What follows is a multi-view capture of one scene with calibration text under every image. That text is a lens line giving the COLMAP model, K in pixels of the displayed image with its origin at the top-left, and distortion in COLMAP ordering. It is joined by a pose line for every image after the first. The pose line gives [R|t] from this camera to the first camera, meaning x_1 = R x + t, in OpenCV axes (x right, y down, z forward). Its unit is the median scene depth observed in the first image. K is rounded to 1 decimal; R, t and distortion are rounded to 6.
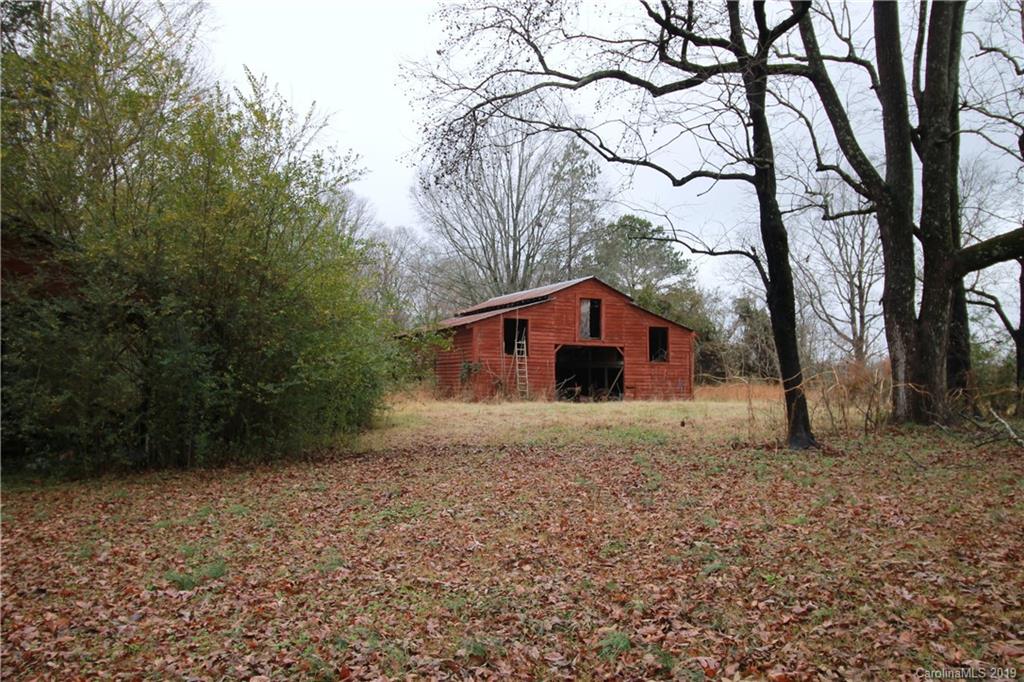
lens RADIAL K [[828.0, 0, 512.0], [0, 828.0, 341.0], [0, 0, 1]] dist [0.005639, 0.004306]
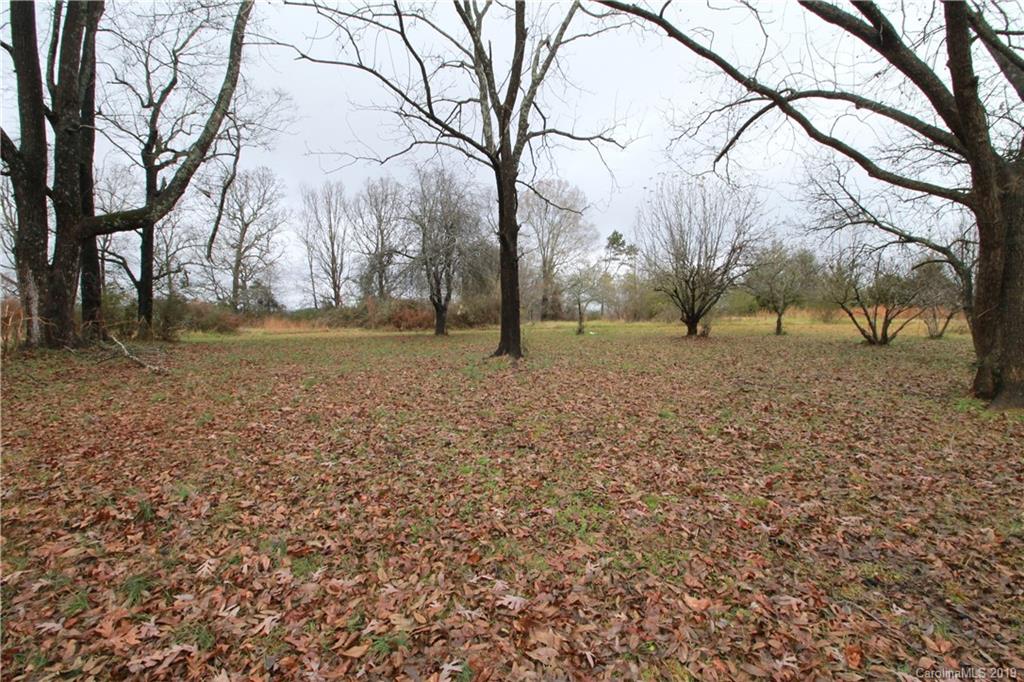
lens RADIAL K [[479.3, 0, 513.3], [0, 479.3, 336.1], [0, 0, 1]] dist [-0.025796, -0.000300]
pose [[0.375585, -0.034848, 0.926133, 0.089791], [-0.048225, 0.997204, 0.057079, 0.004629], [-0.925533, -0.066101, 0.372854, 0.070678]]
